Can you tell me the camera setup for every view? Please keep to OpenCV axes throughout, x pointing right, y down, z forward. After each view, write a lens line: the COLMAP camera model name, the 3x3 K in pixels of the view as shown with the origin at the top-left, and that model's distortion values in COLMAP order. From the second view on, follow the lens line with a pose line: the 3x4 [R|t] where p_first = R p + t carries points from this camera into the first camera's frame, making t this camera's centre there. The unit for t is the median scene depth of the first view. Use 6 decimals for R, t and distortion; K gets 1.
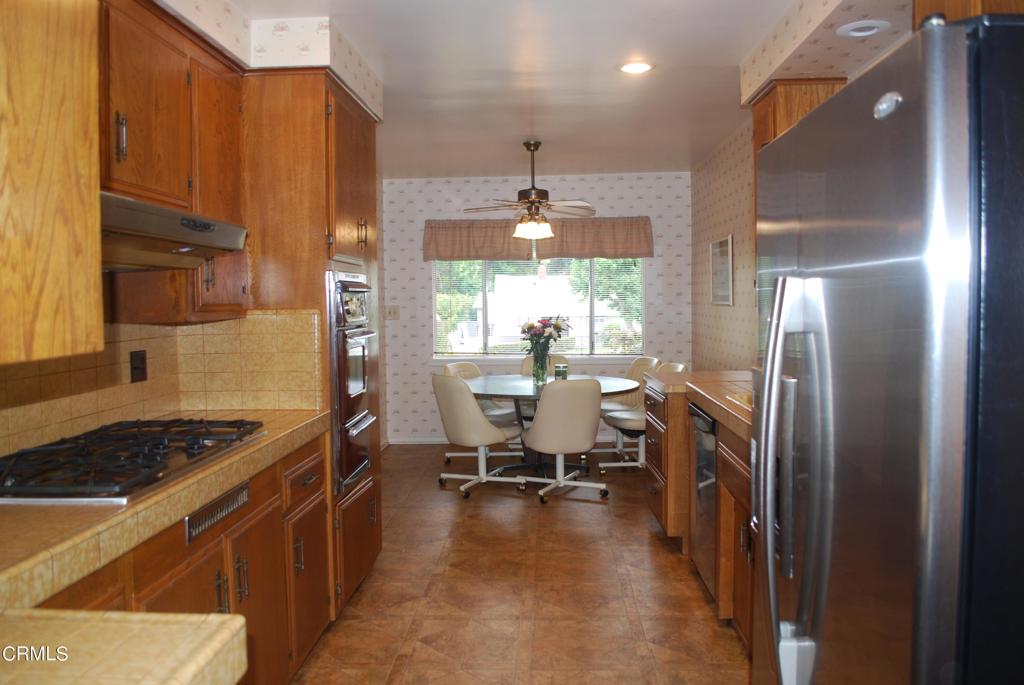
lens RADIAL K [[810.4, 0, 510.6], [0, 810.4, 341.4], [0, 0, 1]] dist [-0.072955, -0.002126]
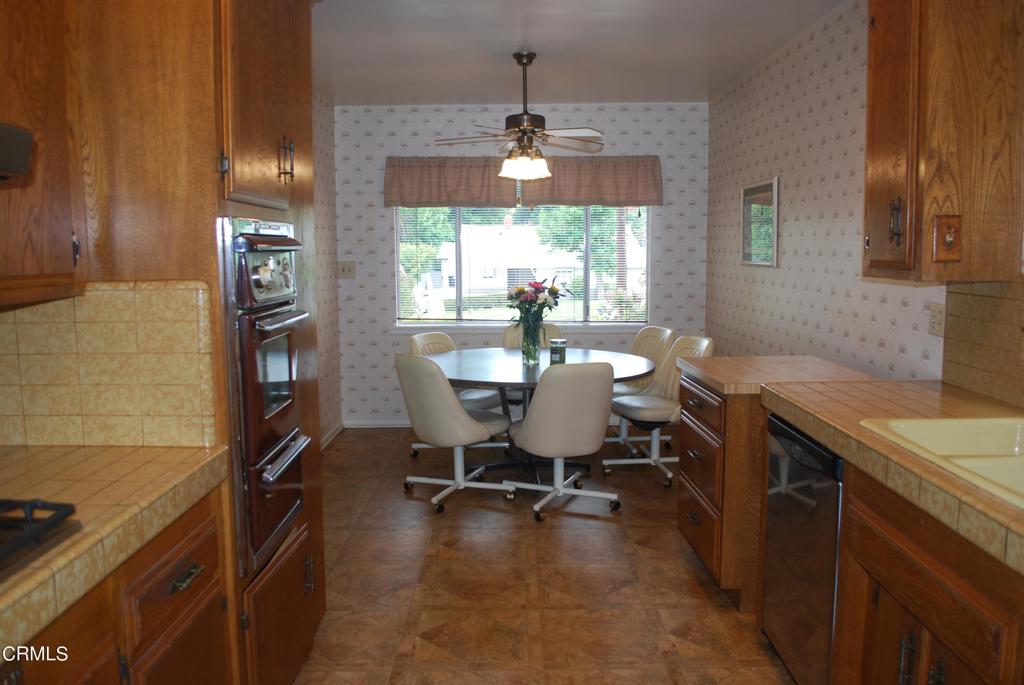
lens RADIAL K [[810.4, 0, 513.1], [0, 810.4, 341.9], [0, 0, 1]] dist [-0.072955, -0.002126]
pose [[0.998833, 0.002358, 0.048249, -0.022537], [-0.005349, 0.998064, 0.061966, -0.019972], [-0.048010, -0.062152, 0.996911, 0.236003]]
